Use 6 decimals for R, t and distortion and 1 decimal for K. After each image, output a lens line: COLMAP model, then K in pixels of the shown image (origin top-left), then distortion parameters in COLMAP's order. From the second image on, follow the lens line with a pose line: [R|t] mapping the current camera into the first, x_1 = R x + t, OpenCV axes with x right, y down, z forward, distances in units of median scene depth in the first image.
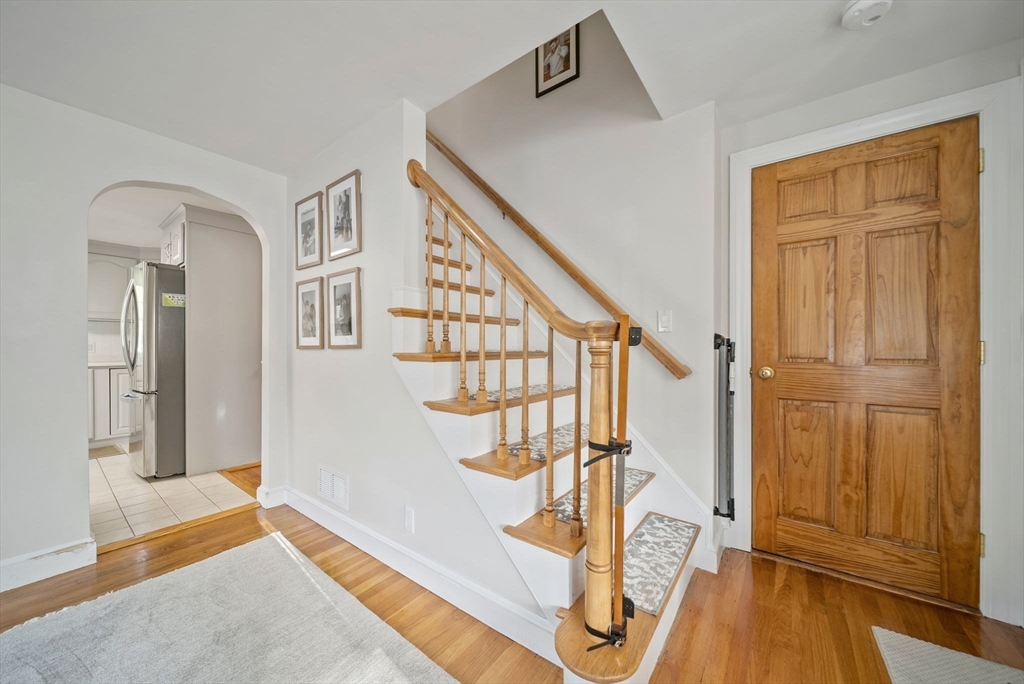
lens RADIAL K [[363.4, 0, 512.0], [0, 363.4, 345.7], [0, 0, 1]] dist [-0.002047, -0.000346]
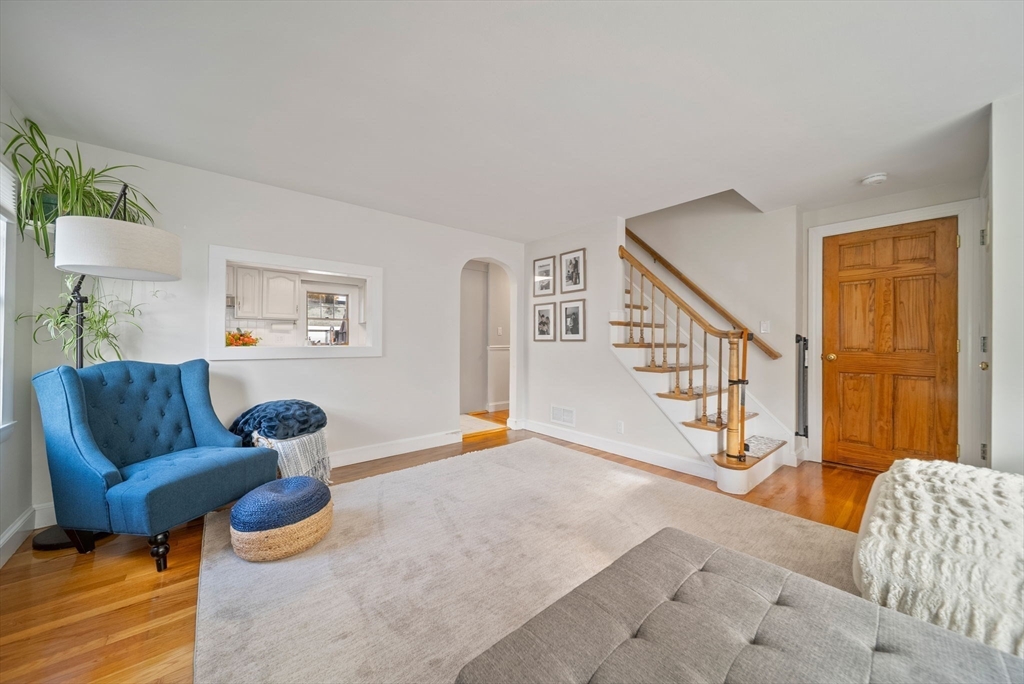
lens RADIAL K [[362.8, 0, 512.2], [0, 362.8, 338.5], [0, 0, 1]] dist [-0.001740, -0.000420]
pose [[0.976258, 0.005345, -0.216545, -0.428409], [-0.006277, 0.999974, -0.003614, 0.002616], [0.216520, 0.004887, 0.976266, -1.064073]]
